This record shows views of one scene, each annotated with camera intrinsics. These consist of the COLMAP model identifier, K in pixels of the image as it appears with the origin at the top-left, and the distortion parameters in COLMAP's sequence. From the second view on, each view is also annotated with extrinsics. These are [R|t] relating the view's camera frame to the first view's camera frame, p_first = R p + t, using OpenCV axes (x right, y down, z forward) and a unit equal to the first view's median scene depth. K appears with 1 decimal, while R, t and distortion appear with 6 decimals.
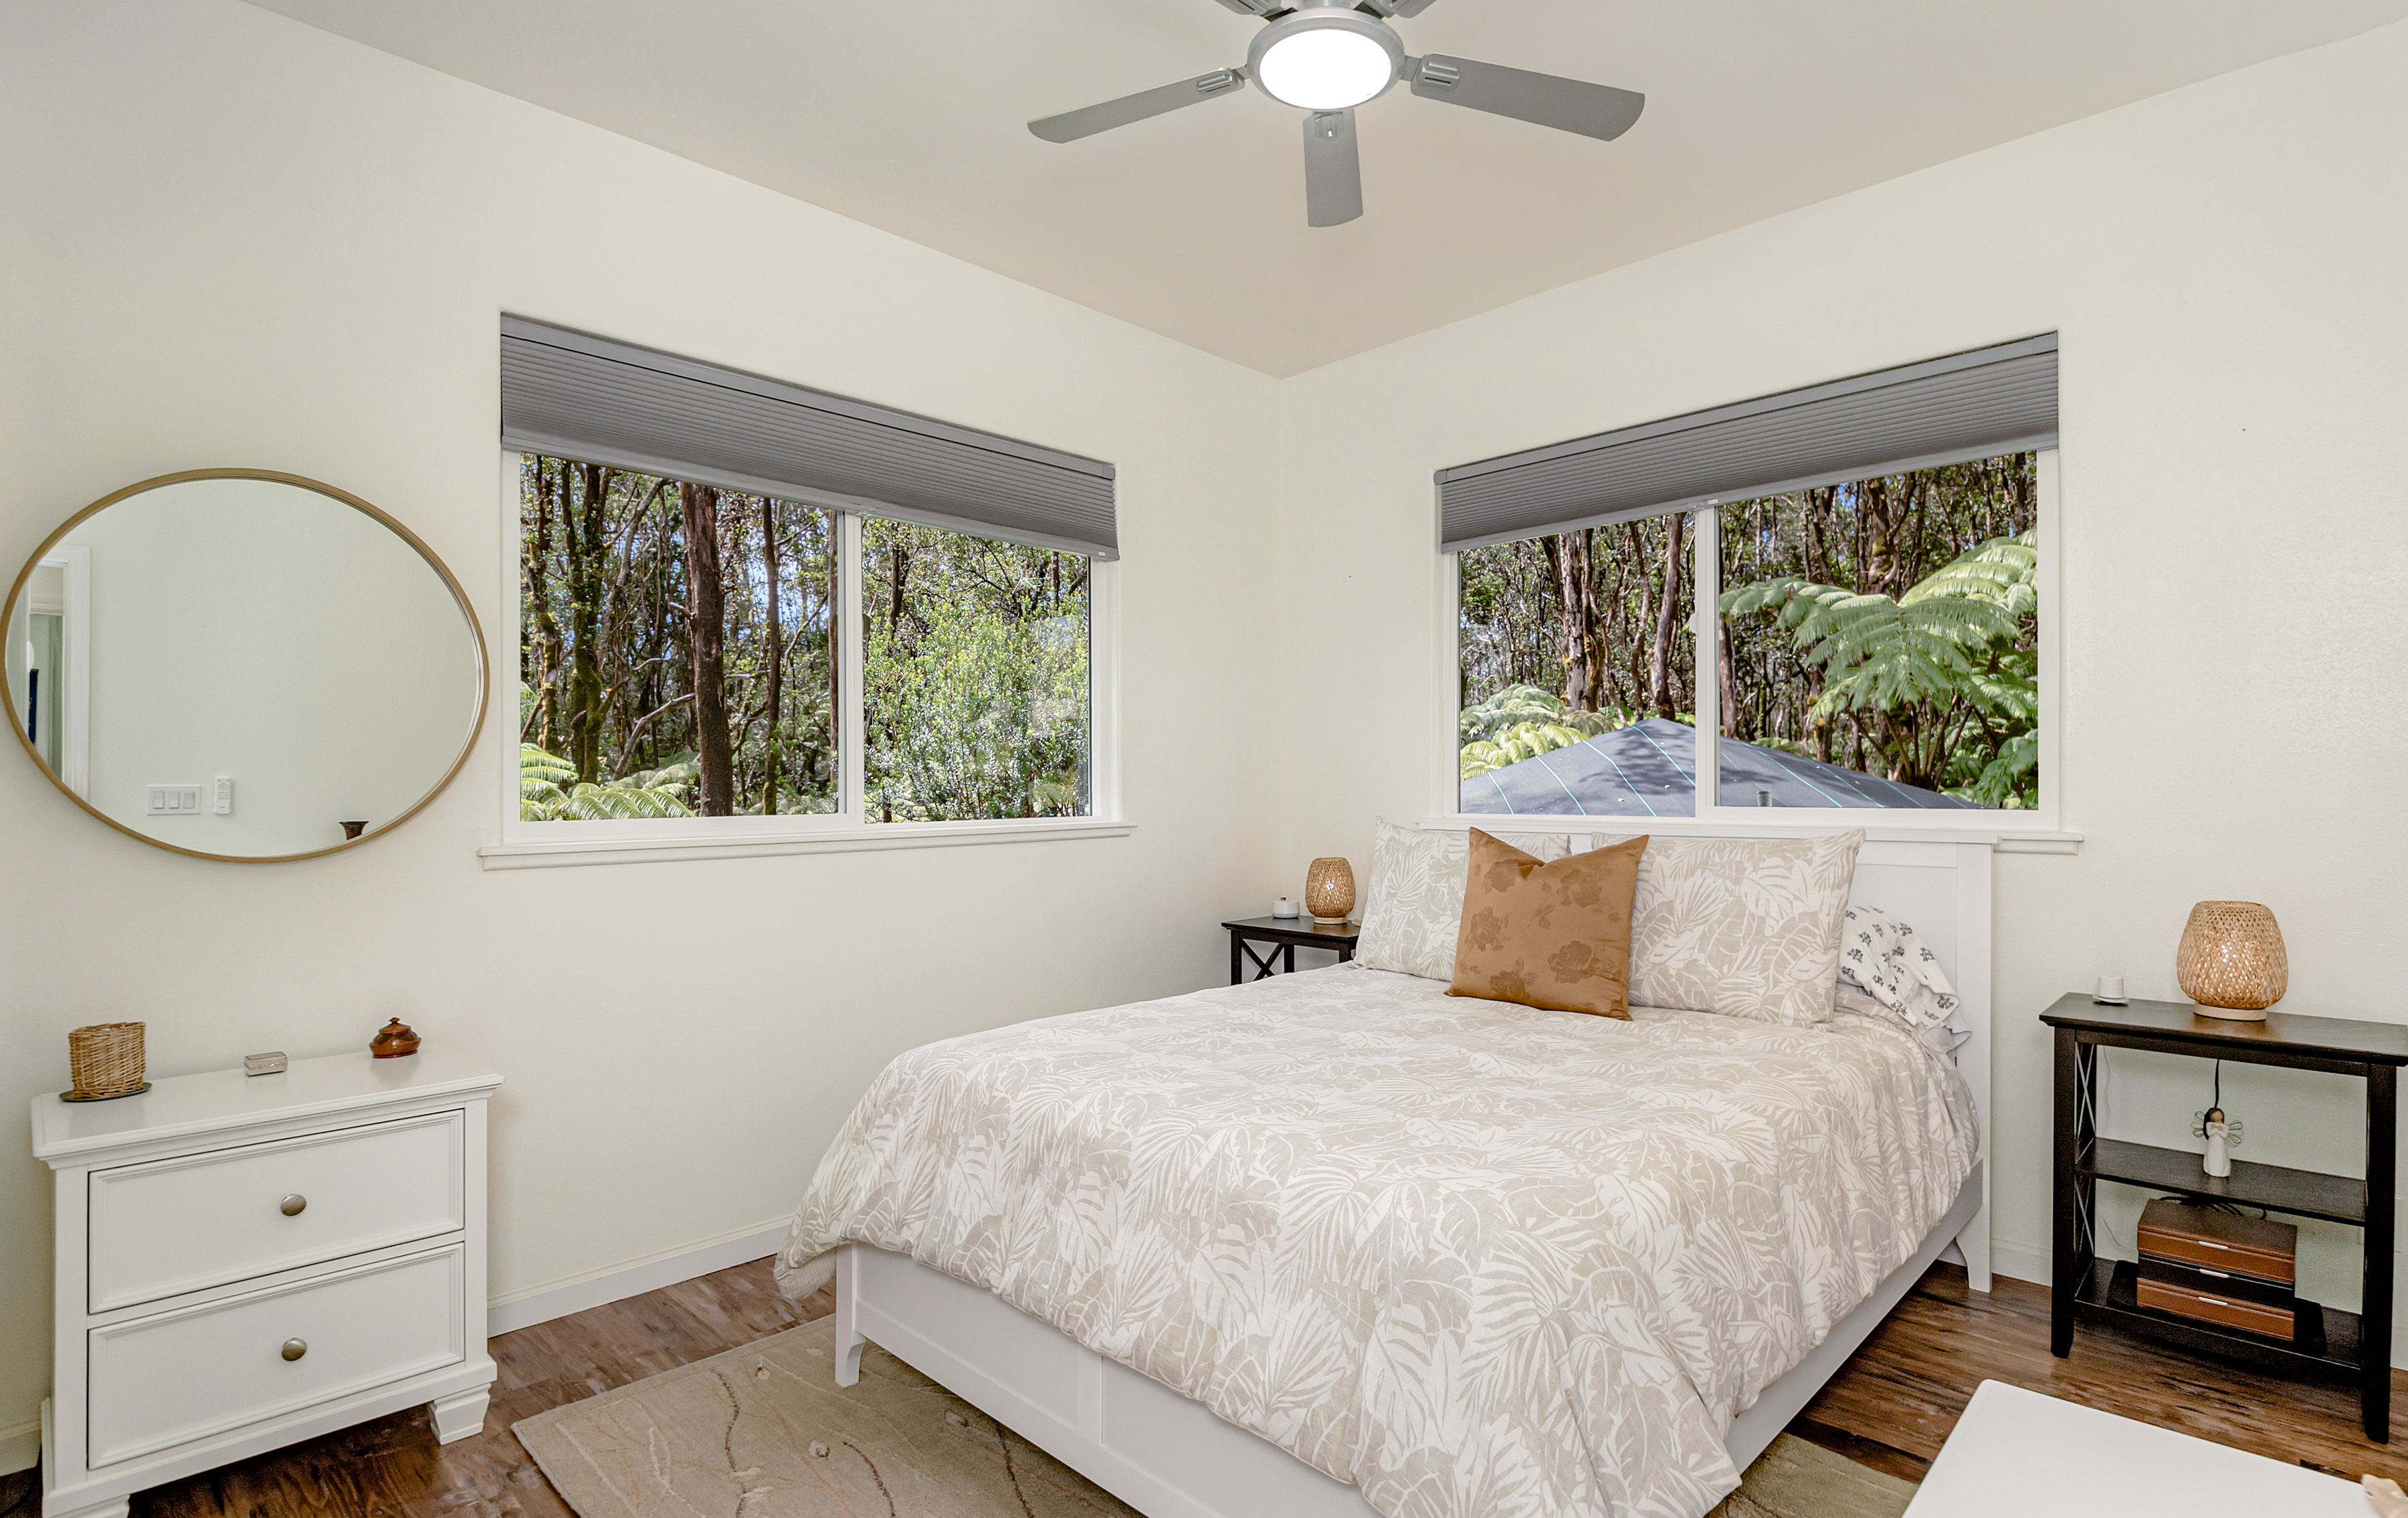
lens RADIAL K [[1096.5, 0, 1285.3], [0, 1096.5, 797.9], [0, 0, 1]] dist [0.046247, -0.059160]
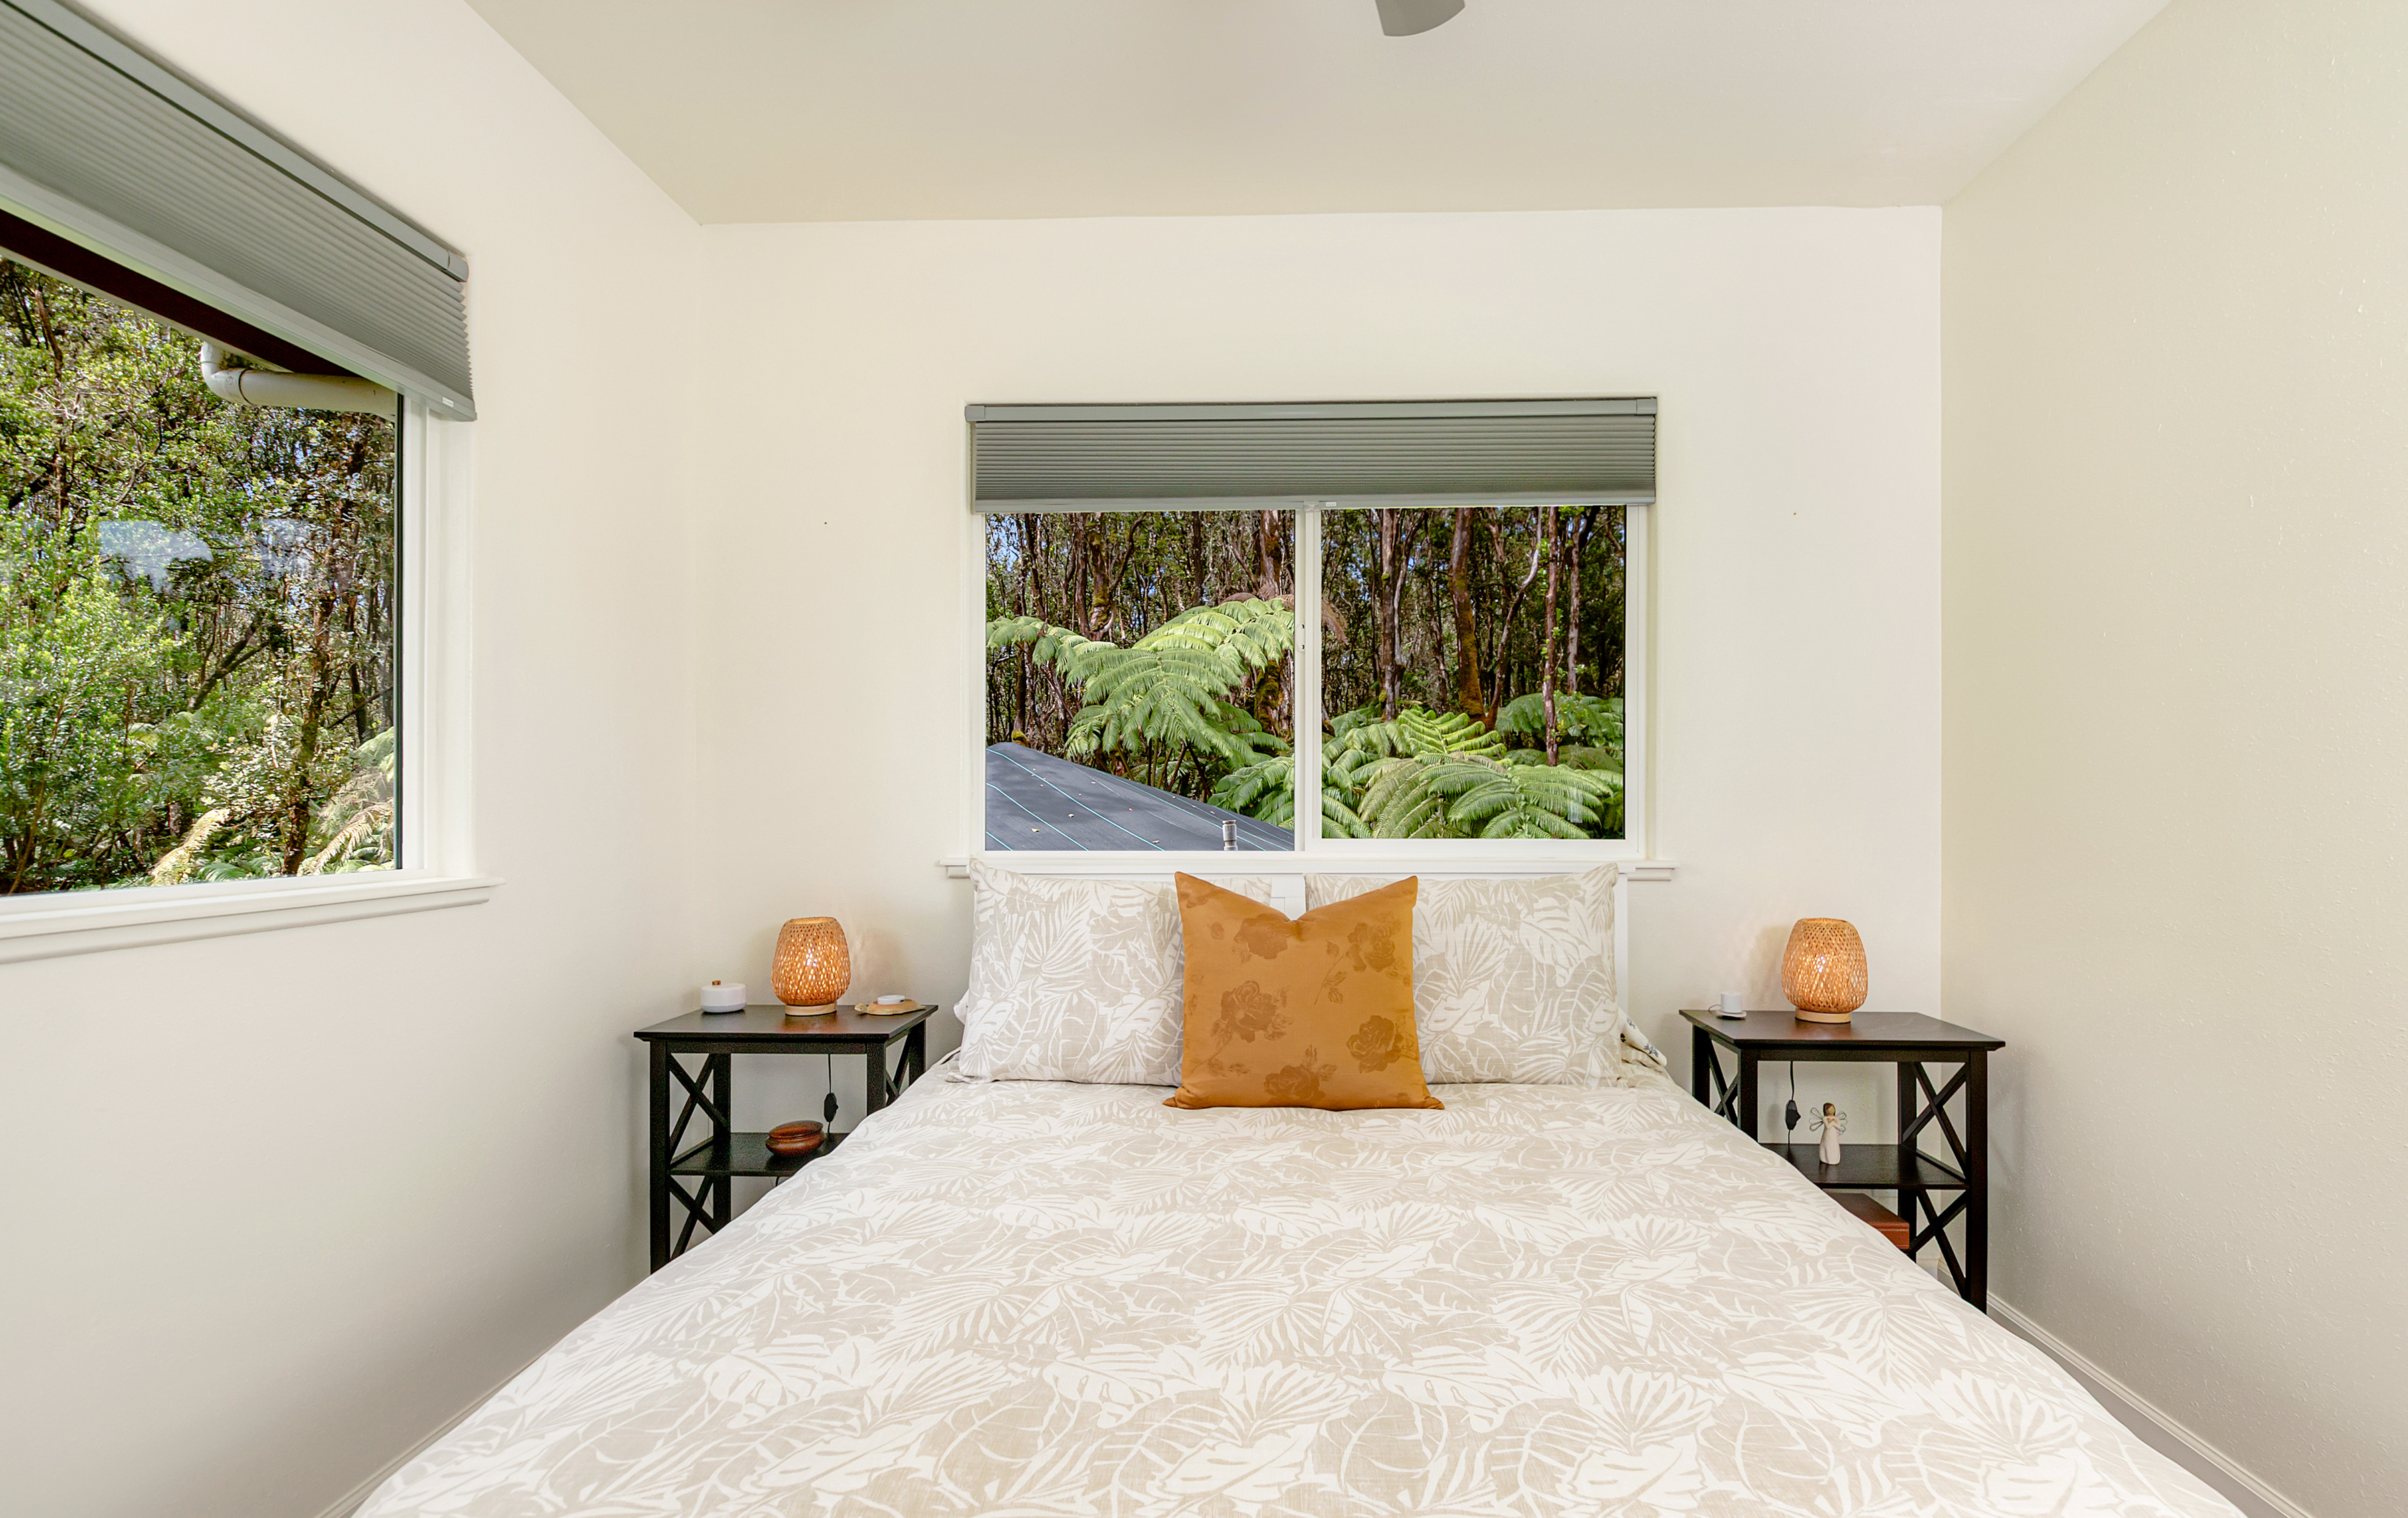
lens RADIAL K [[1096.5, 0, 1285.3], [0, 1096.5, 797.9], [0, 0, 1]] dist [0.046247, -0.059160]
pose [[0.766995, 0.012207, 0.641537, -0.285750], [0.003655, 0.999720, -0.023392, -0.006910], [-0.641643, 0.020287, 0.766735, 0.431508]]
